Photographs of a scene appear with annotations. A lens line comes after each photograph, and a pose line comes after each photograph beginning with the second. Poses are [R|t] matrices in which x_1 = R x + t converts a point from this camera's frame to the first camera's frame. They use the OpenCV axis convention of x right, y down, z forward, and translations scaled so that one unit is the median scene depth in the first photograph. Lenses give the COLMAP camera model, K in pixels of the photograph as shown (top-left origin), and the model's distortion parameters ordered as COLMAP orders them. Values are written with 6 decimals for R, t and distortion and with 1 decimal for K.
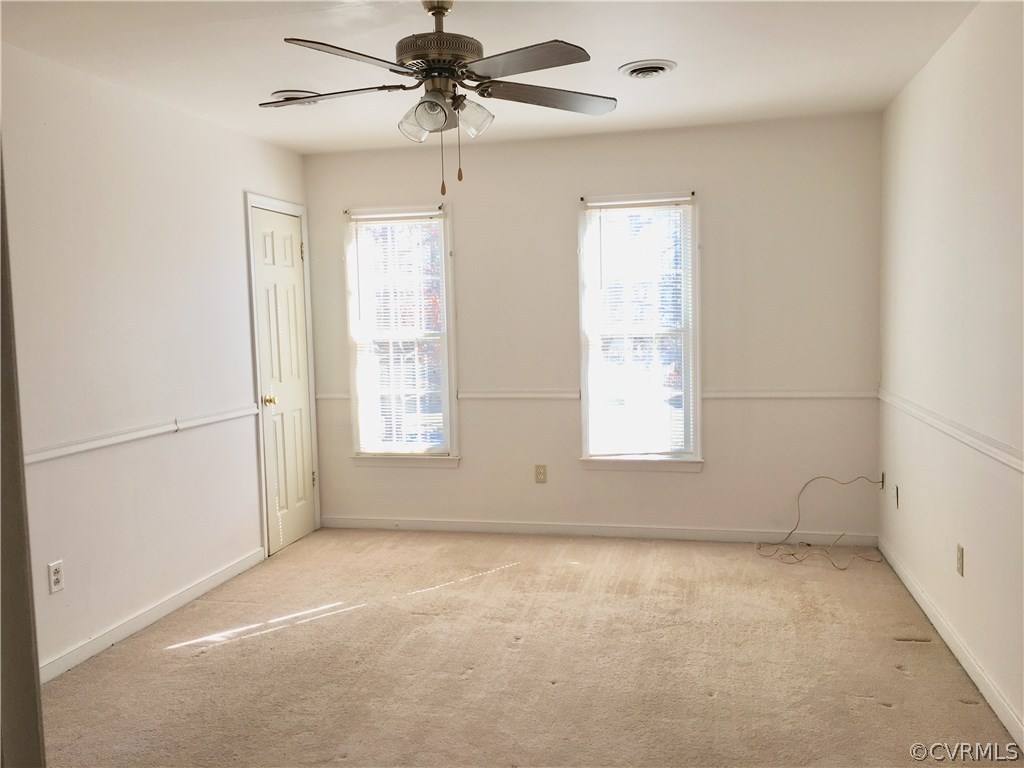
lens RADIAL K [[868.4, 0, 510.4], [0, 868.4, 380.1], [0, 0, 1]] dist [0.082189, -0.099846]
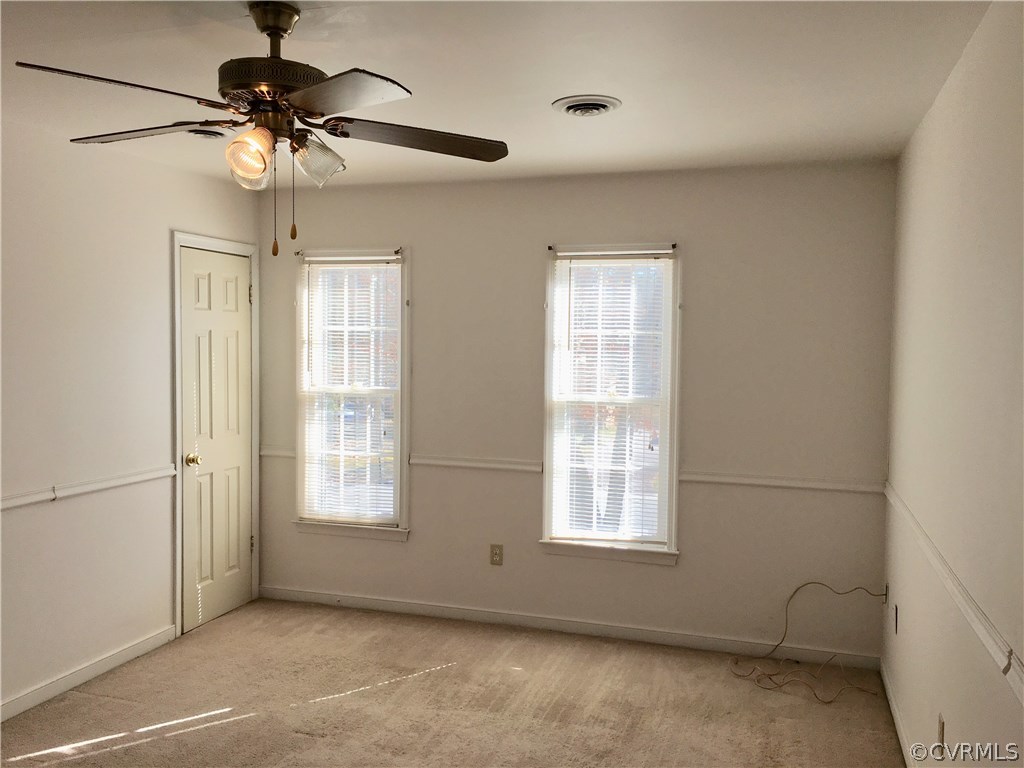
lens RADIAL K [[868.4, 0, 509.6], [0, 868.4, 383.6], [0, 0, 1]] dist [0.082189, -0.099846]
pose [[0.995988, 0.041510, -0.079278, 0.119564], [-0.043601, 0.998741, -0.024825, -0.047730], [0.078148, 0.028182, 0.996543, 0.123340]]
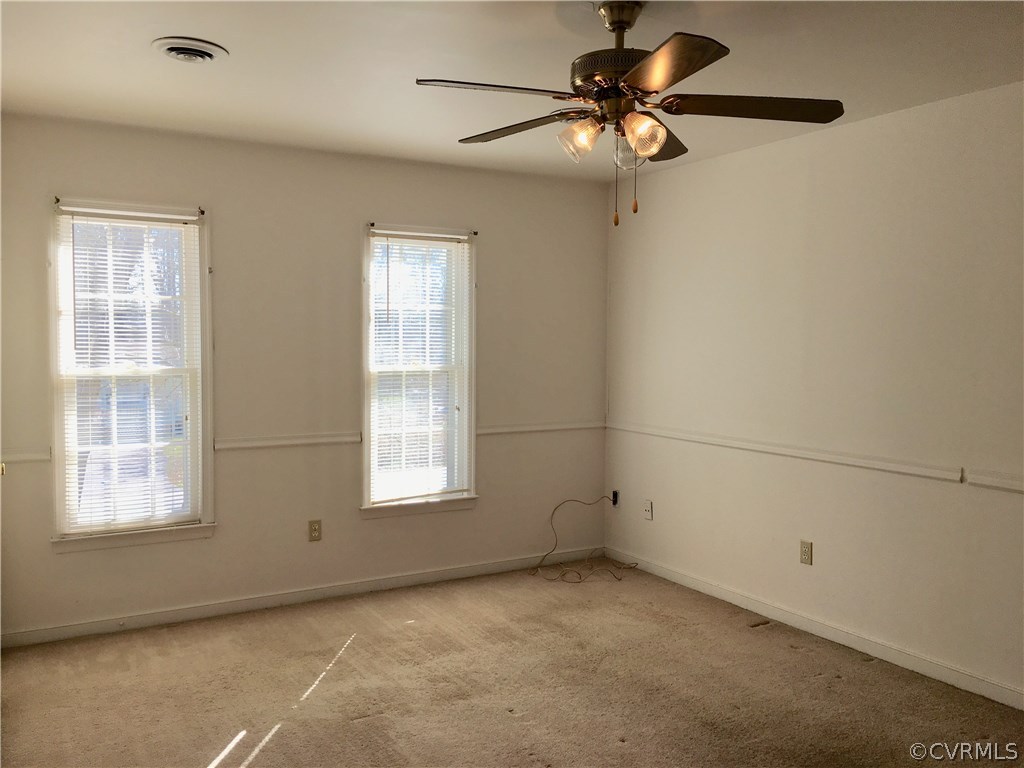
lens RADIAL K [[890.2, 0, 535.8], [0, 890.2, 377.3], [0, 0, 1]] dist [0.059213, -0.039625]
pose [[0.716503, -0.006443, 0.697554, -0.464060], [0.019570, 0.999749, -0.010868, -0.034114], [-0.697309, 0.021439, 0.716450, 0.213860]]
